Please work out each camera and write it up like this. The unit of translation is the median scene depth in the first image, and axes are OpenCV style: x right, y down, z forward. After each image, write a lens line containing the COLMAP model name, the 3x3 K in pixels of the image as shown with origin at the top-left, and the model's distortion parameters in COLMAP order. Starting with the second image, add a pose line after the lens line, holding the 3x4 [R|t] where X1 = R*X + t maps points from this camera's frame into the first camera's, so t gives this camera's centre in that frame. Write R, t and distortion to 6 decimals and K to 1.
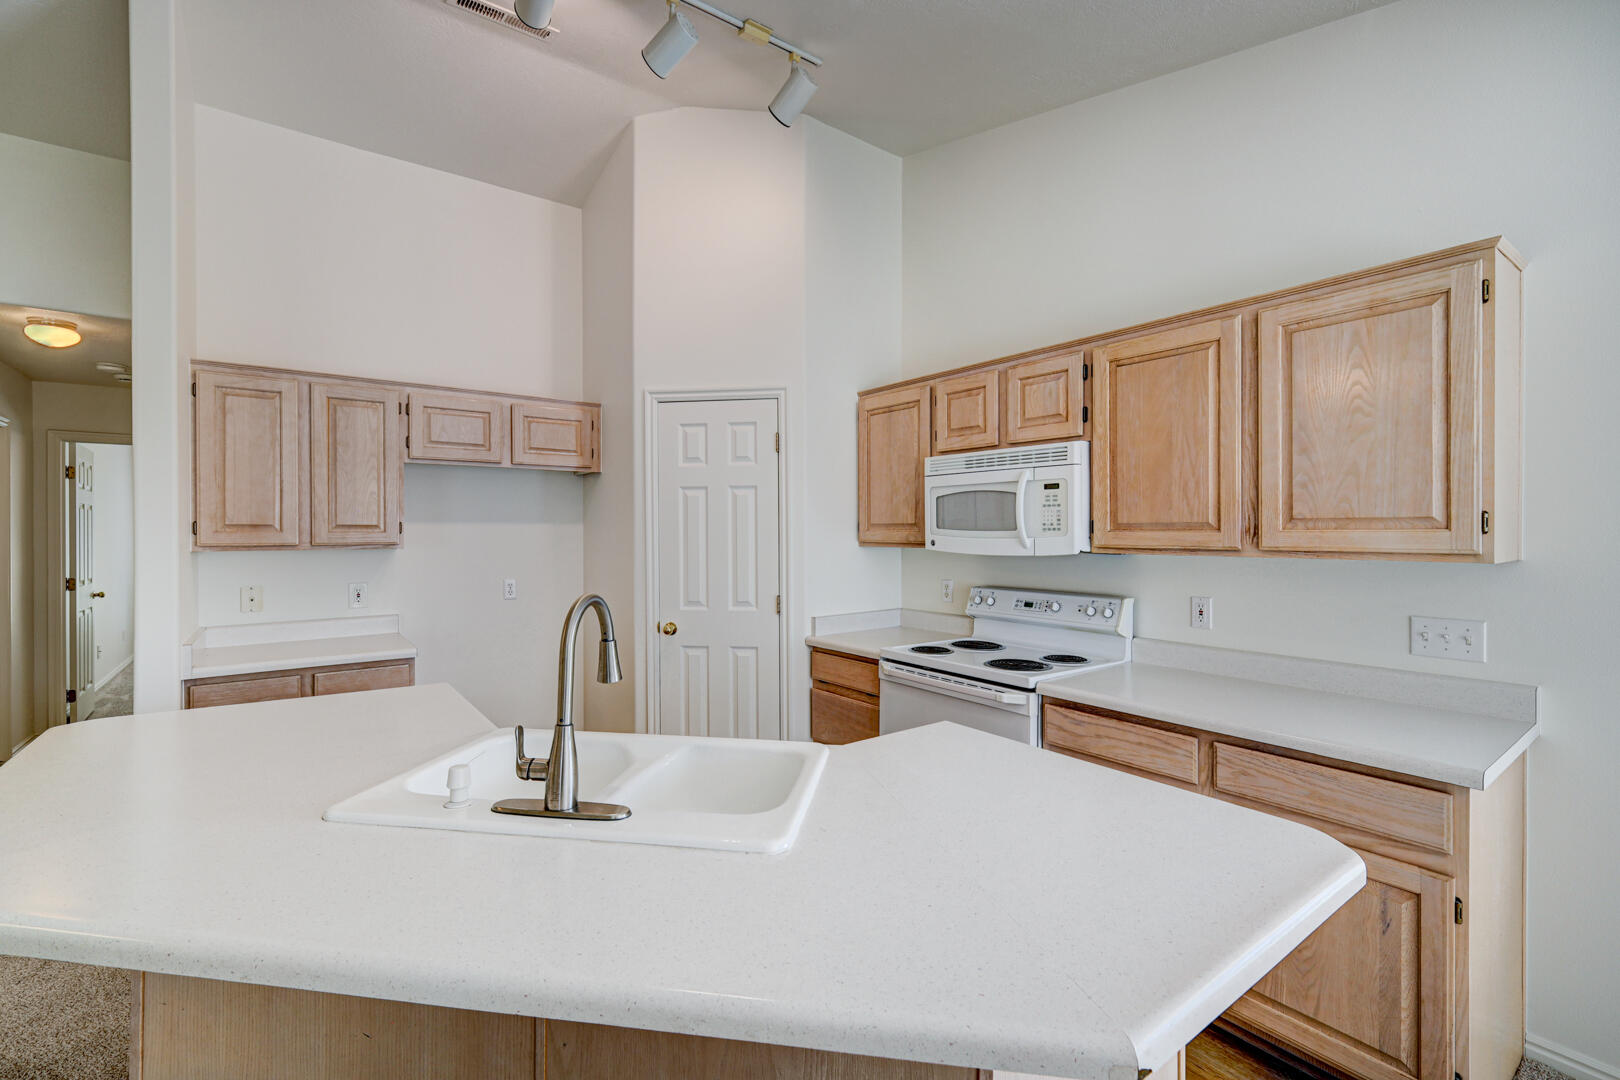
lens RADIAL K [[701.6, 0, 811.0], [0, 701.6, 533.1], [0, 0, 1]] dist [0.001164, 0.000462]
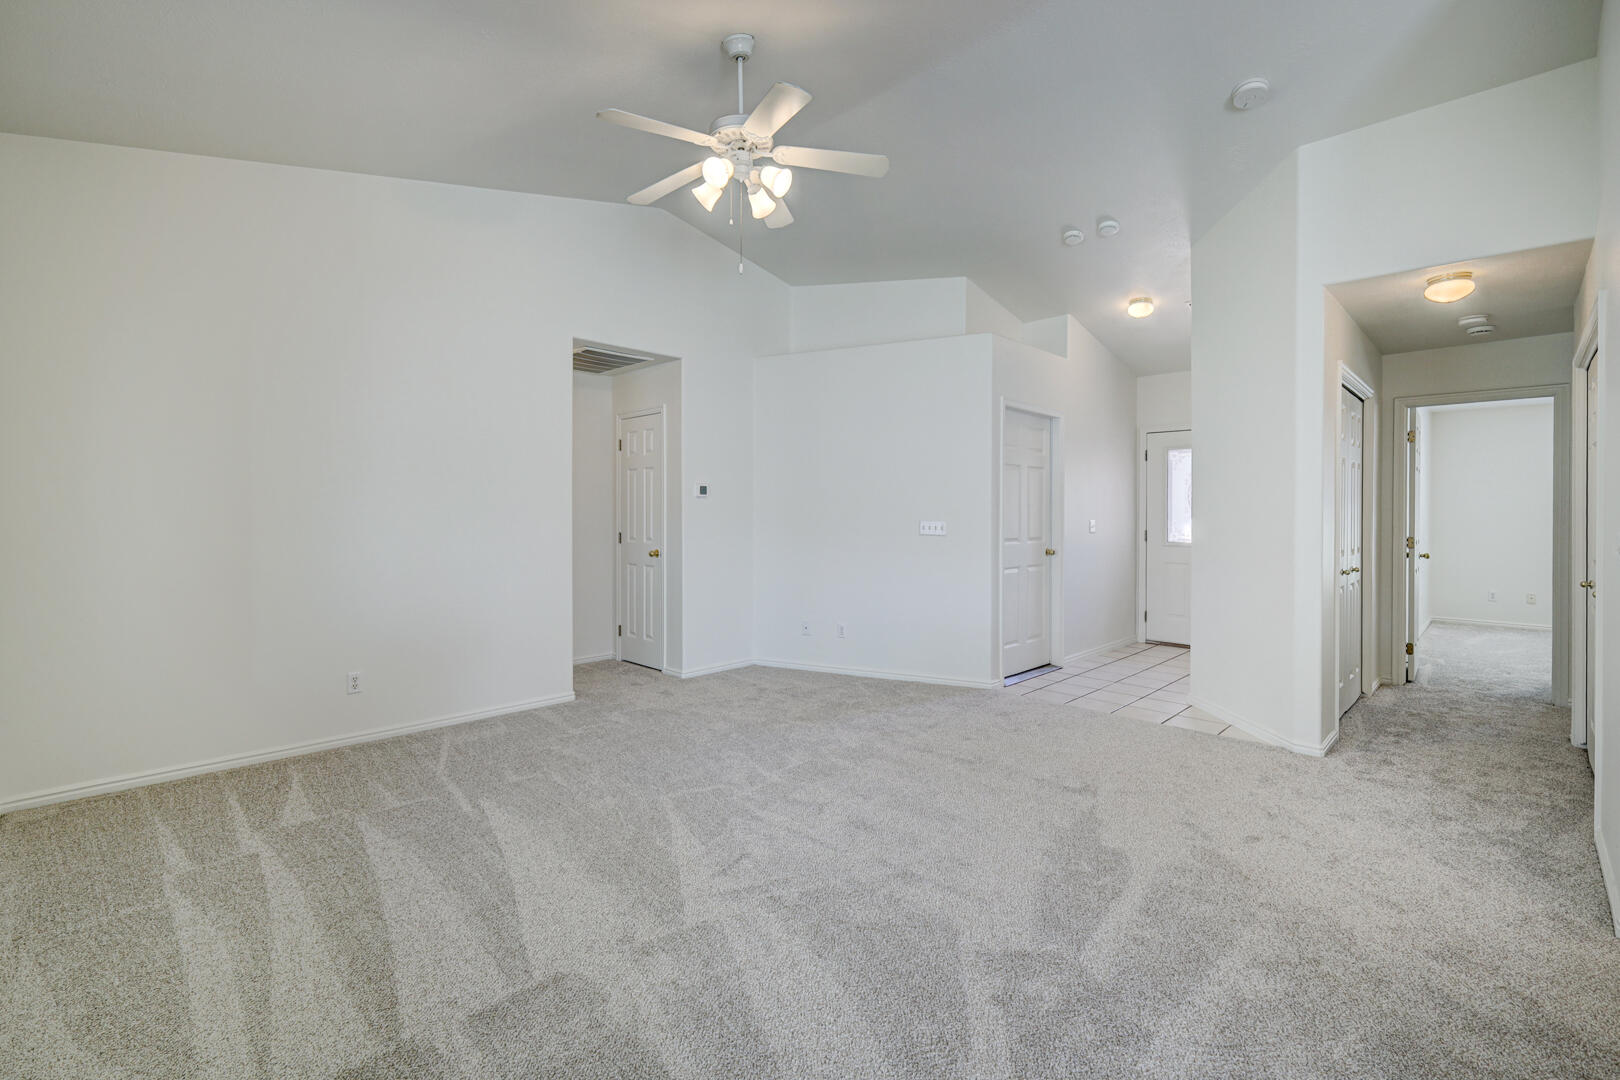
lens RADIAL K [[706.7, 0, 813.5], [0, 706.7, 515.9], [0, 0, 1]] dist [0.001809, 0.000131]
pose [[0.147817, 0.005732, -0.988998, -0.222507], [-0.006177, 0.999969, 0.004872, 0.054774], [0.988995, 0.005389, 0.147847, -0.074140]]
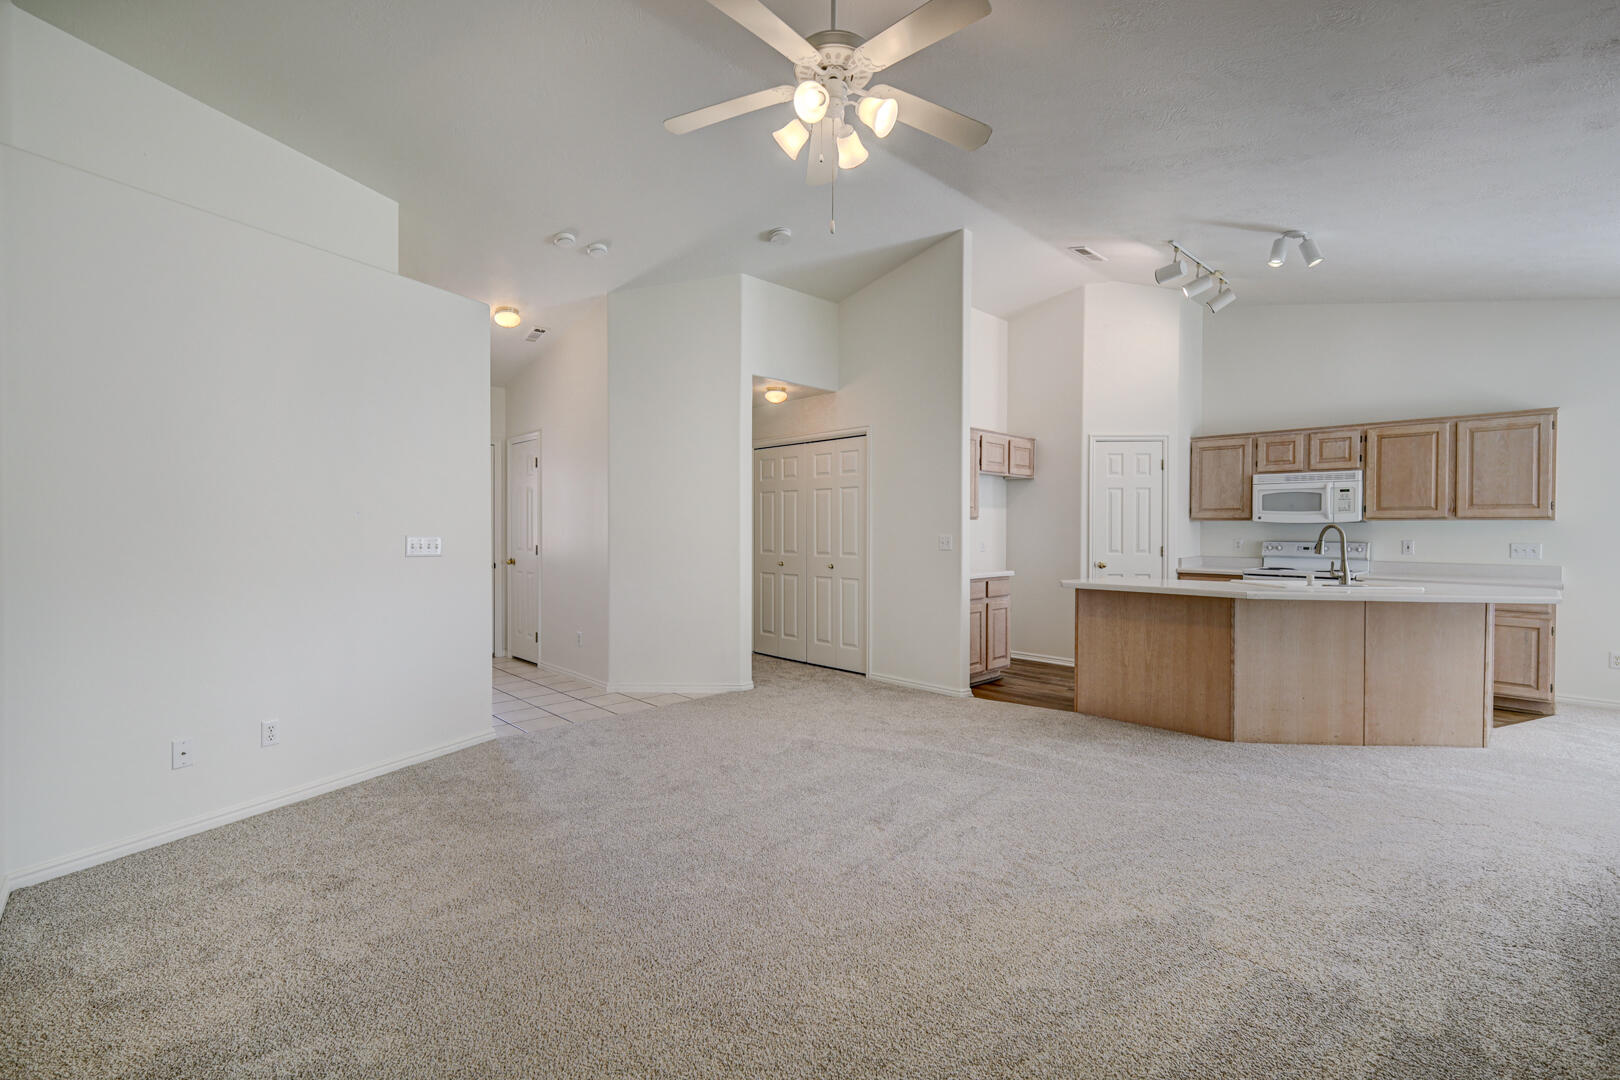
lens RADIAL K [[701.6, 0, 811.0], [0, 701.6, 533.1], [0, 0, 1]] dist [0.001164, 0.000462]
pose [[0.992602, 0.004968, 0.121309, -1.413164], [-0.005441, 0.999979, 0.003570, 0.060693], [-0.121288, -0.004204, 0.992608, -0.876047]]
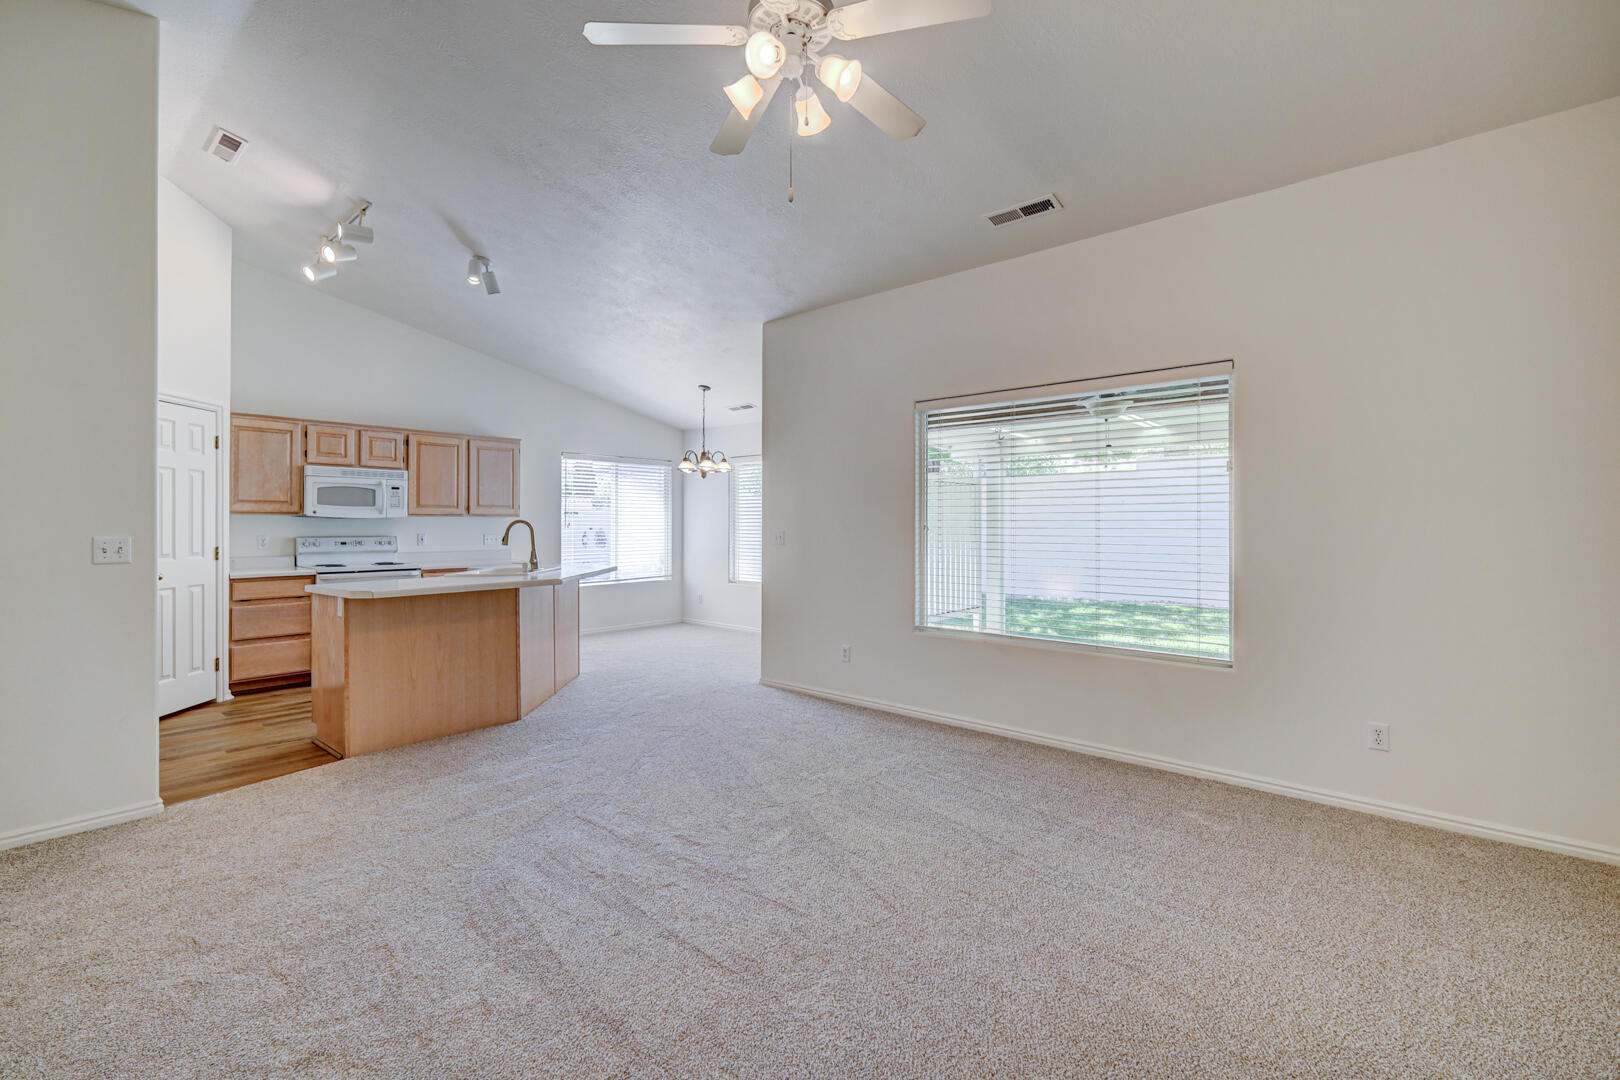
lens RADIAL K [[714.0, 0, 806.3], [0, 714.0, 528.5], [0, 0, 1]] dist [0.000560, 0.000110]
pose [[-0.206909, -0.002642, 0.978357, -2.057752], [0.004914, 0.999981, 0.003739, 0.059883], [-0.978348, 0.005581, -0.206892, 0.126621]]
